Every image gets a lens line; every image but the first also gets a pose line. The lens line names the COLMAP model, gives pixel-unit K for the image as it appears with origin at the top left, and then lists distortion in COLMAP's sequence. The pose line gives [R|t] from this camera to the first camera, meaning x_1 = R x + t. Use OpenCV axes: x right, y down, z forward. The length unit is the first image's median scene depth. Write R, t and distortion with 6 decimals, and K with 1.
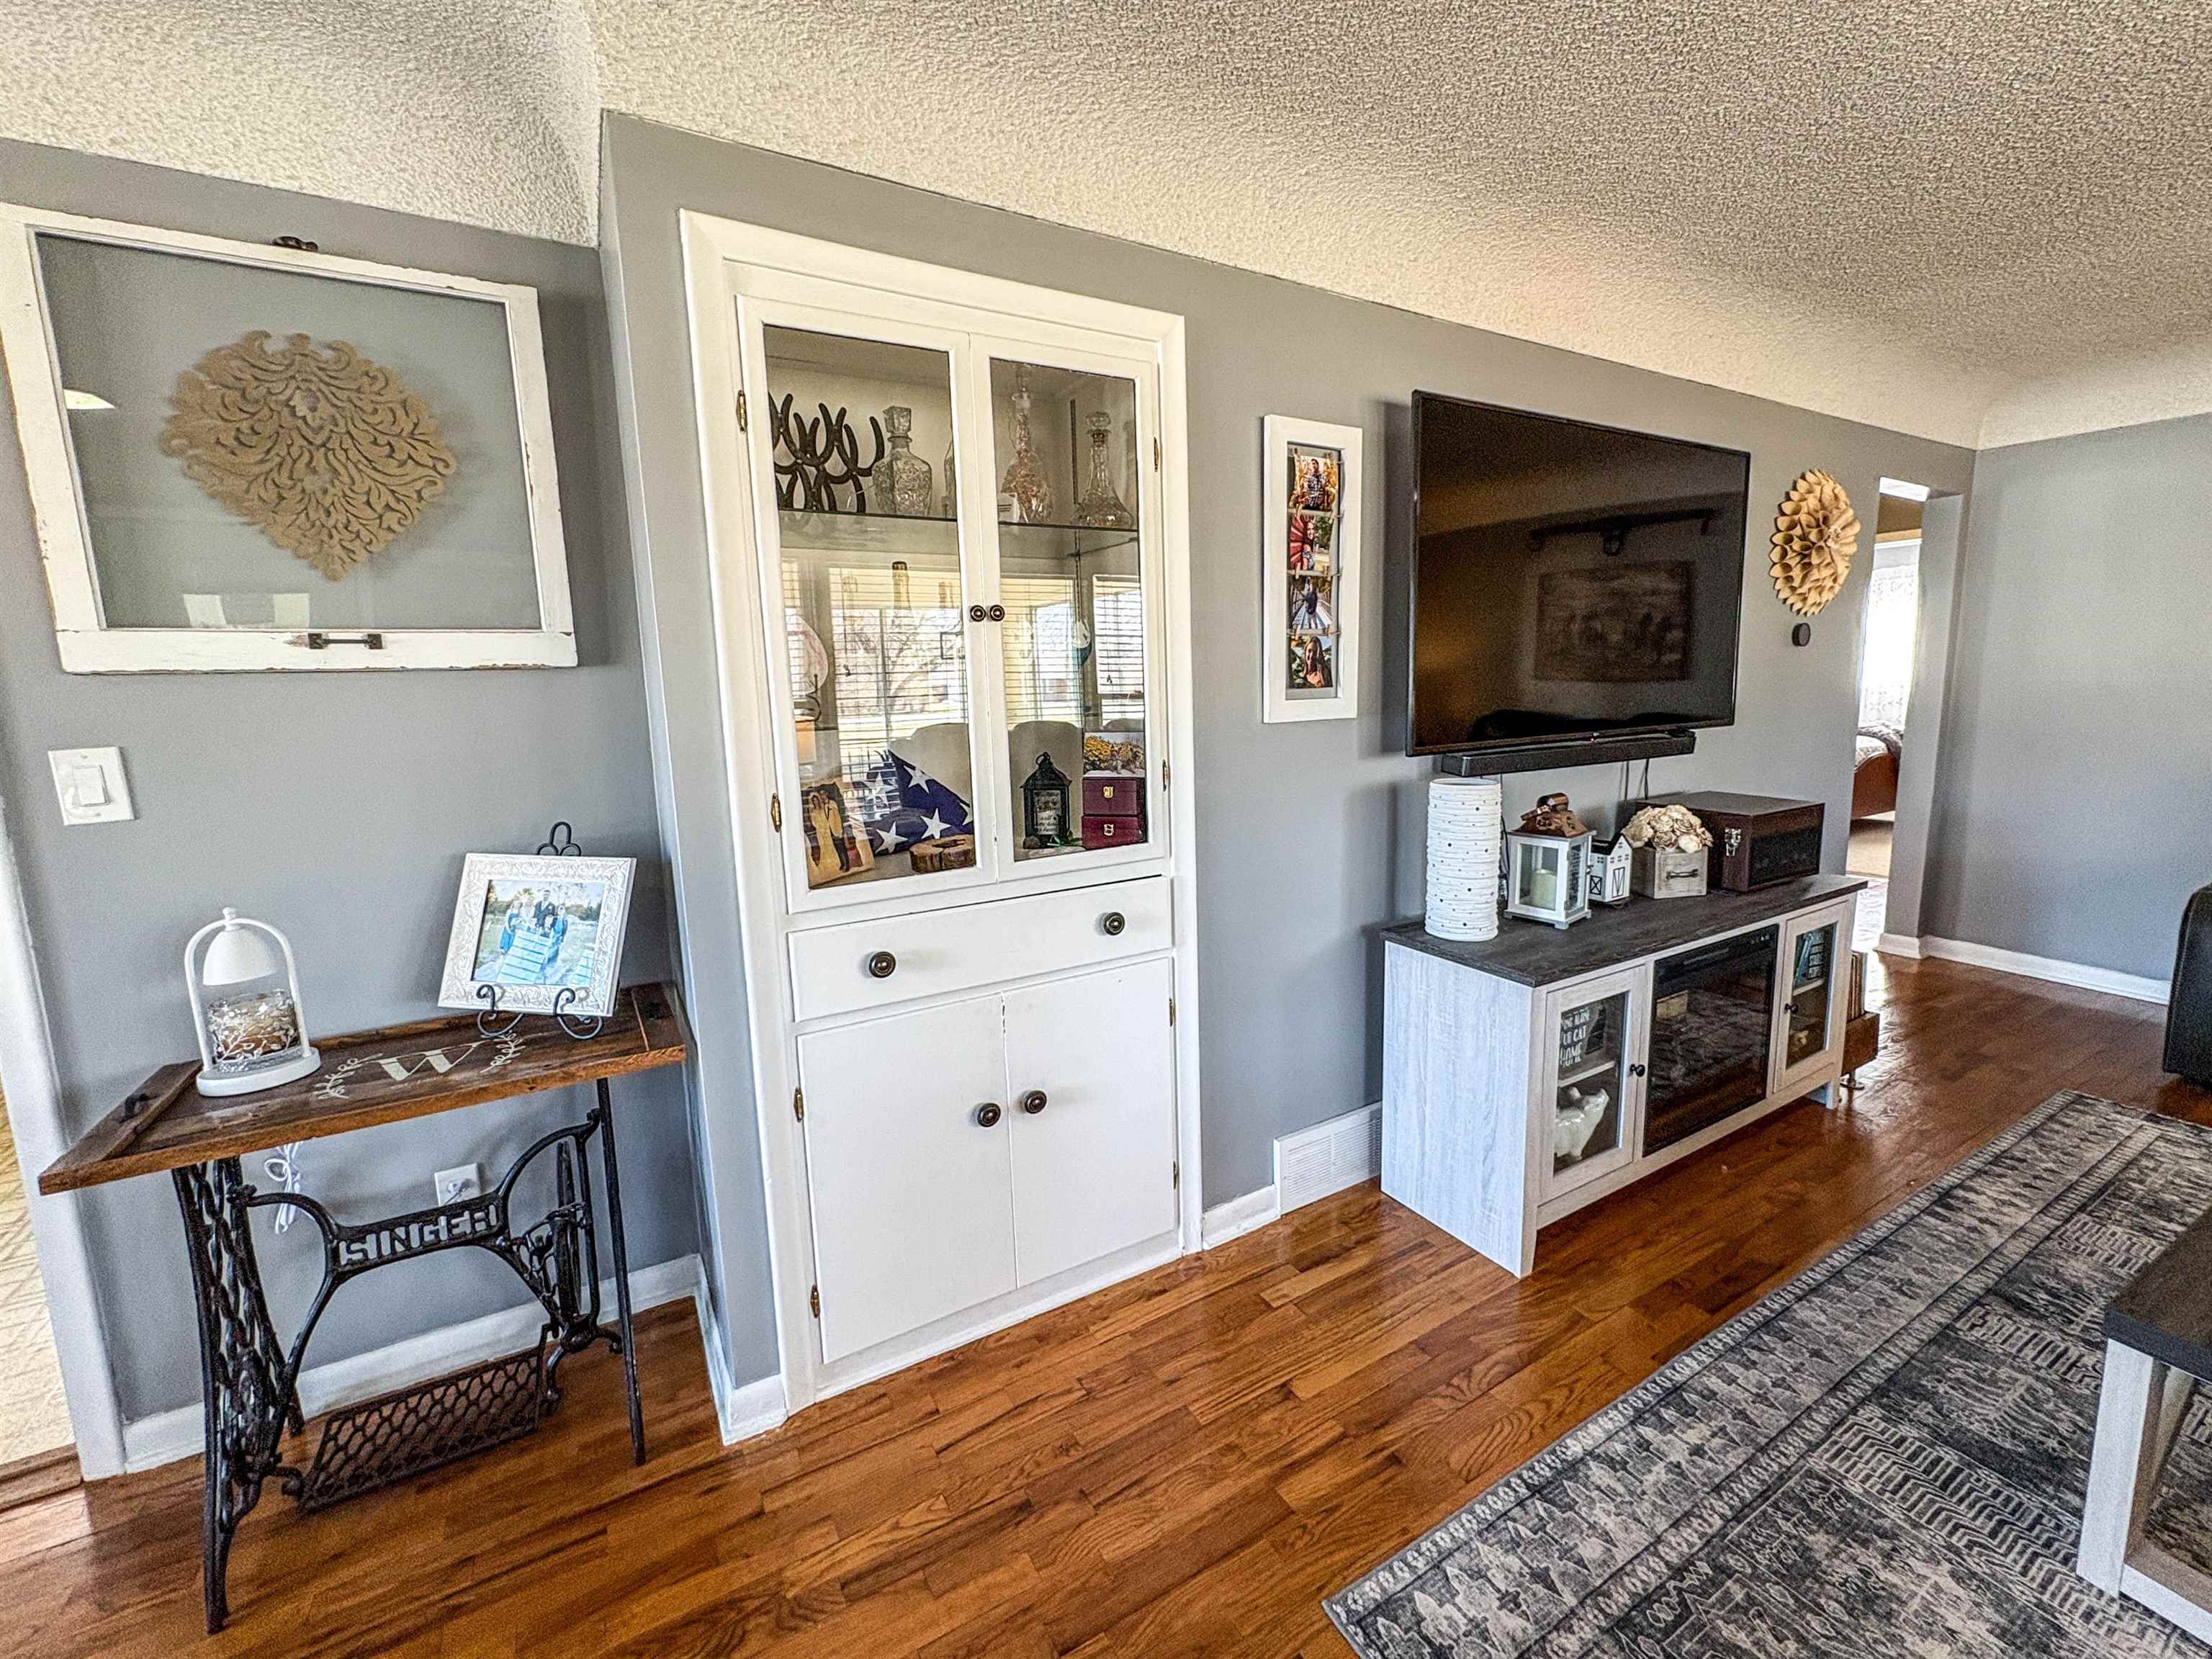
lens RADIAL K [[918.4, 0, 1156.9], [0, 918.4, 808.4], [0, 0, 1]] dist [0.002036, 0.000214]
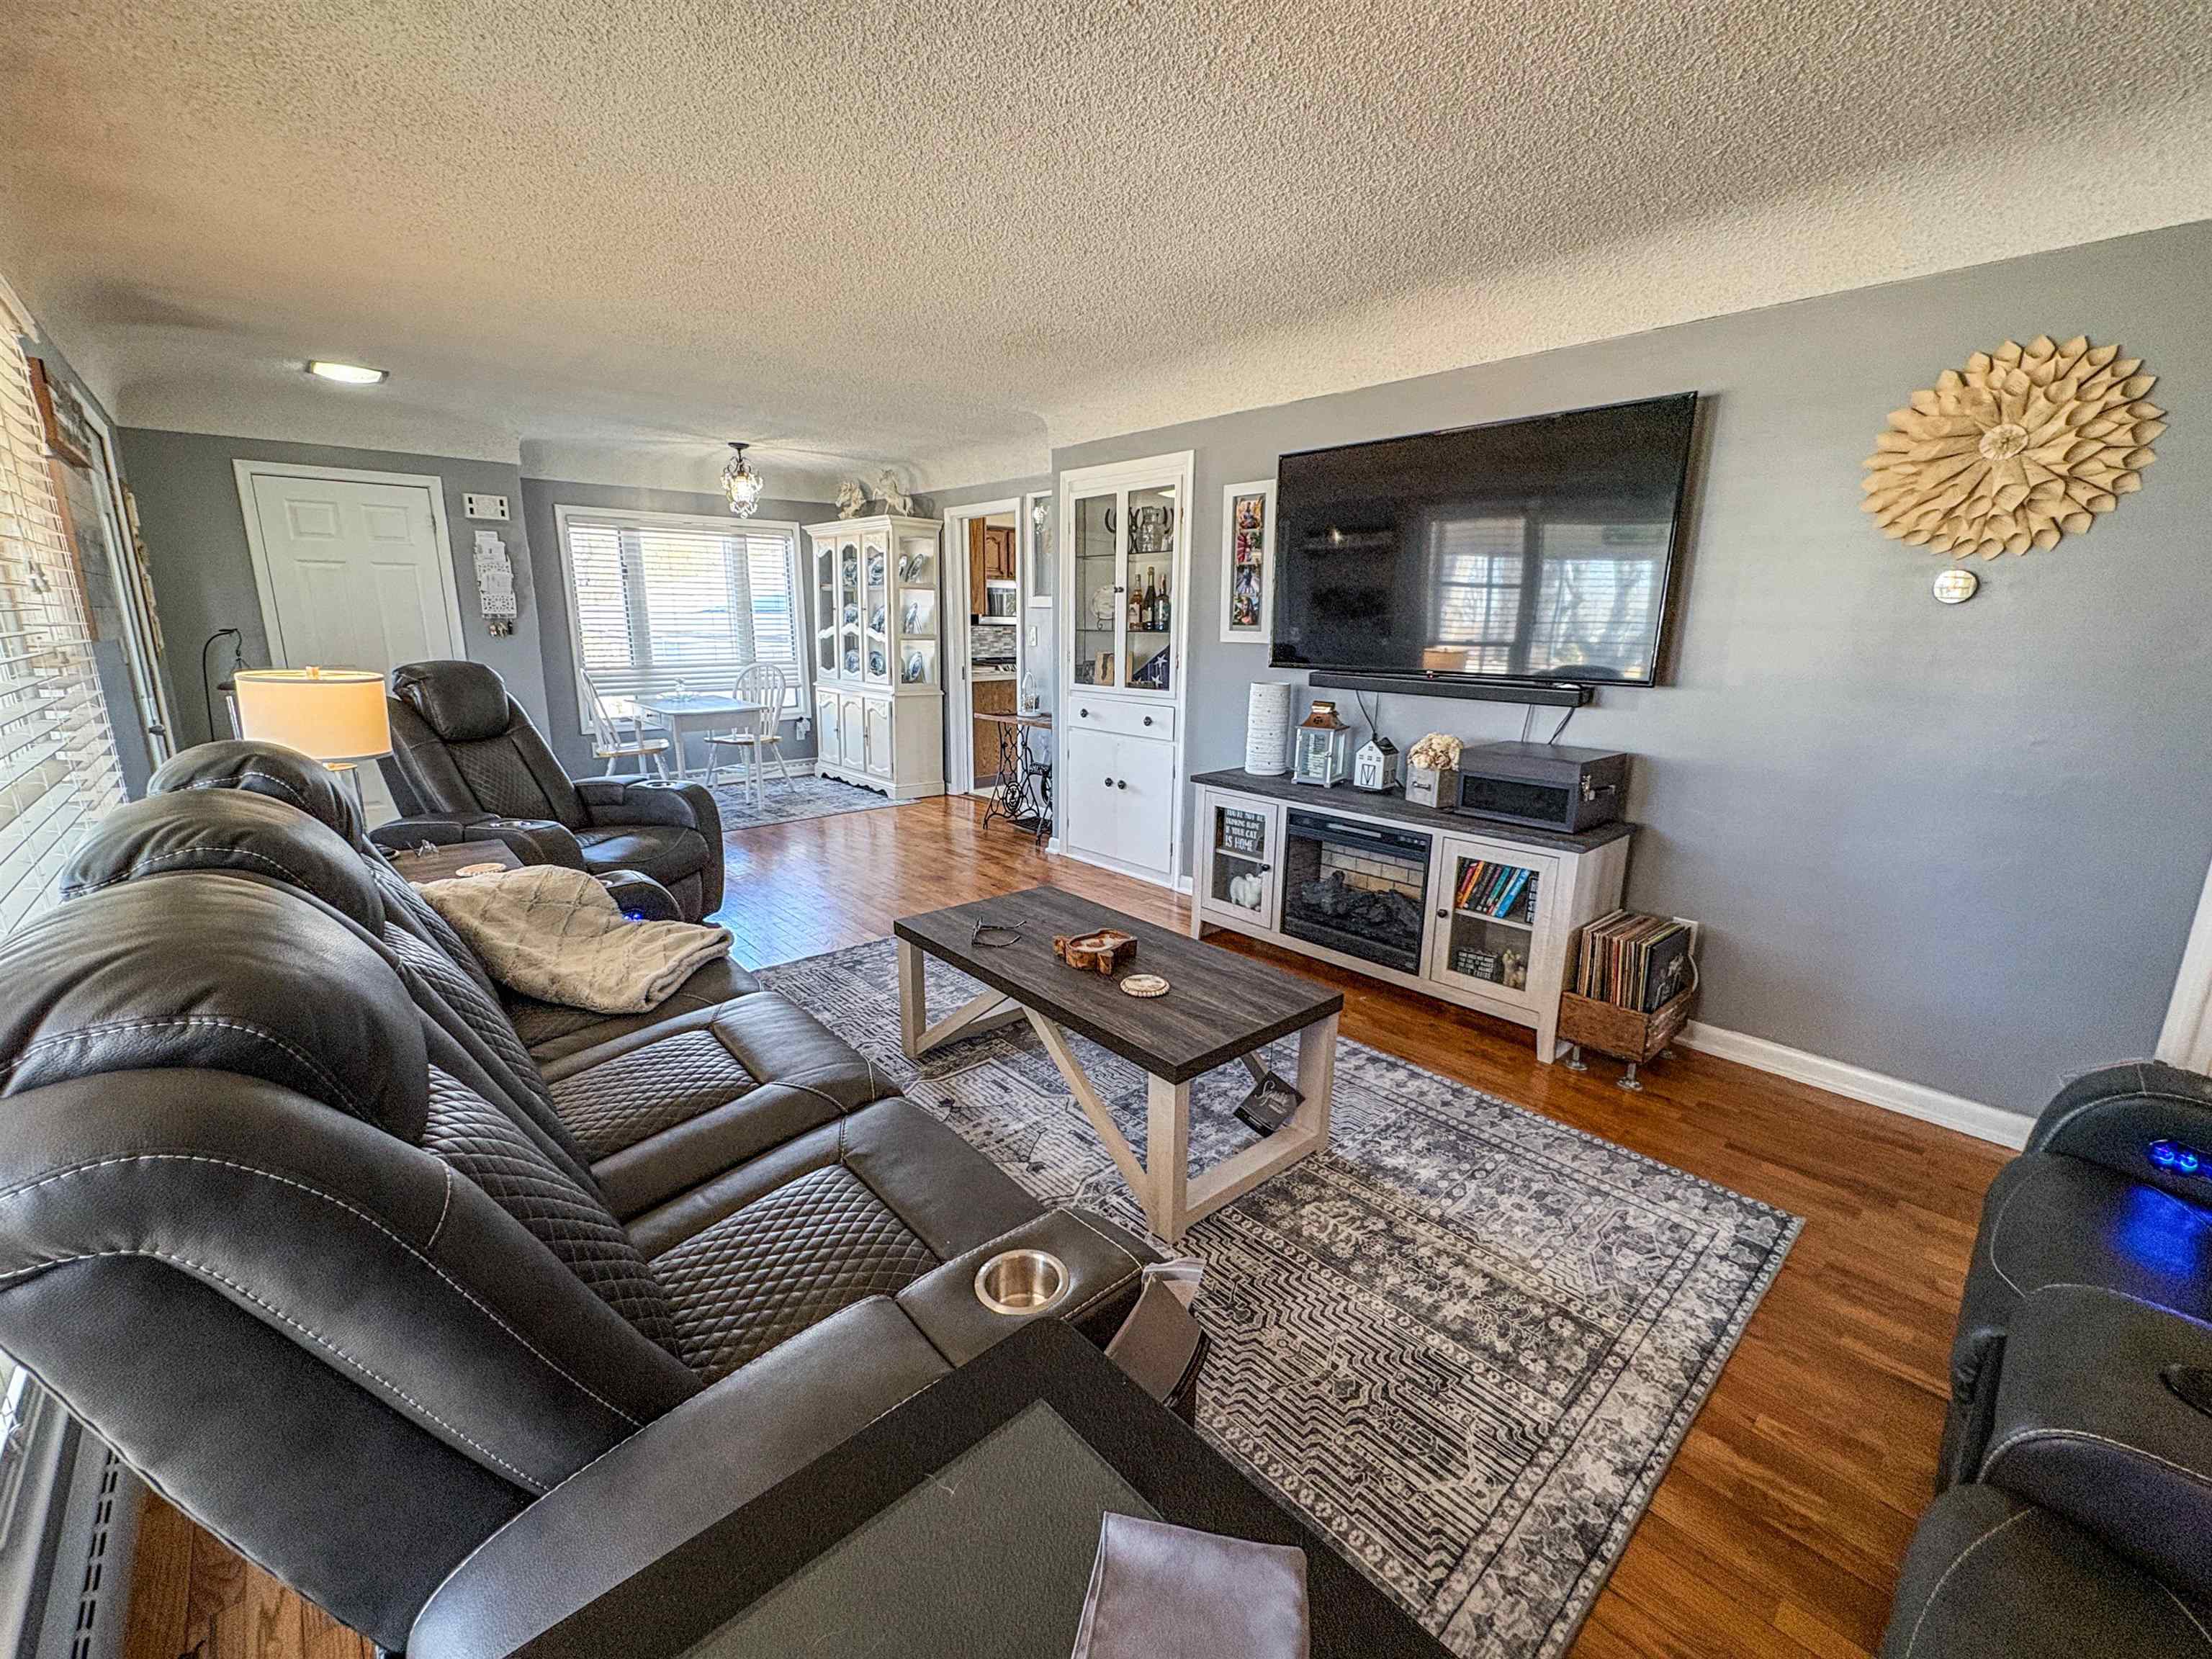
lens RADIAL K [[914.0, 0, 1114.2], [0, 914.0, 825.9], [0, 0, 1]] dist [0.002251, 0.000239]
pose [[0.206334, 0.243186, -0.947780, 1.948268], [-0.158523, 0.964135, 0.212871, -0.089353], [0.965555, 0.106322, 0.237484, 0.336885]]
